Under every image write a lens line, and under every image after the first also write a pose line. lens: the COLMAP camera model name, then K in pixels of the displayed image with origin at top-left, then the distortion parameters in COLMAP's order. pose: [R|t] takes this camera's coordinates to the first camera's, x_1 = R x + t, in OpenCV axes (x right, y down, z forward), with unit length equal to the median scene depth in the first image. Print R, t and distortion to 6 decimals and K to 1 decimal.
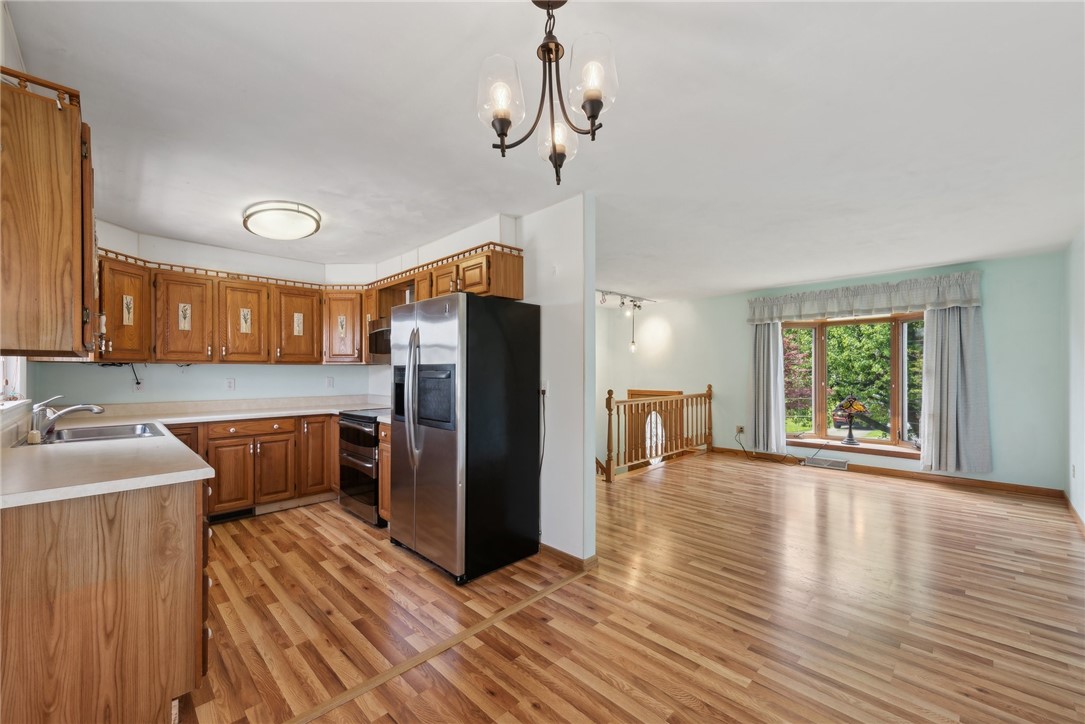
lens RADIAL K [[429.2, 0, 533.2], [0, 429.2, 372.9], [0, 0, 1]] dist [0.012627, -0.001171]
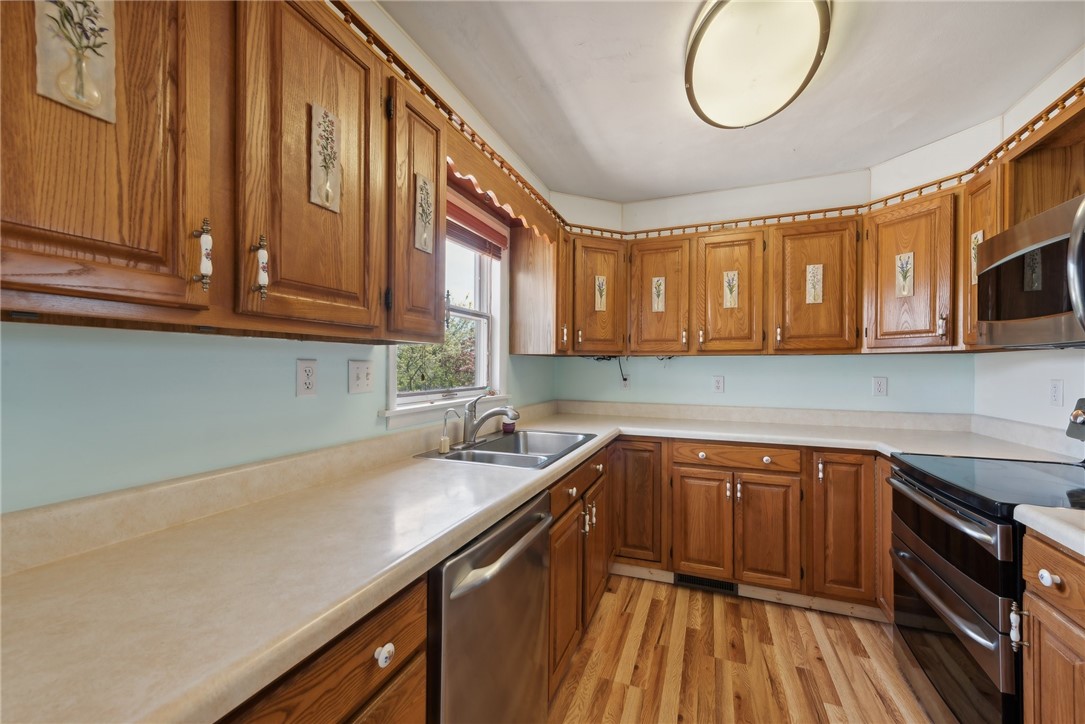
lens RADIAL K [[429.2, 0, 549.4], [0, 429.2, 367.5], [0, 0, 1]] dist [0.012627, -0.001171]
pose [[0.422144, 0.002157, -0.906526, -0.191819], [-0.004676, 0.999989, 0.000202, 0.000090], [0.906517, 0.004154, 0.422150, 0.486999]]
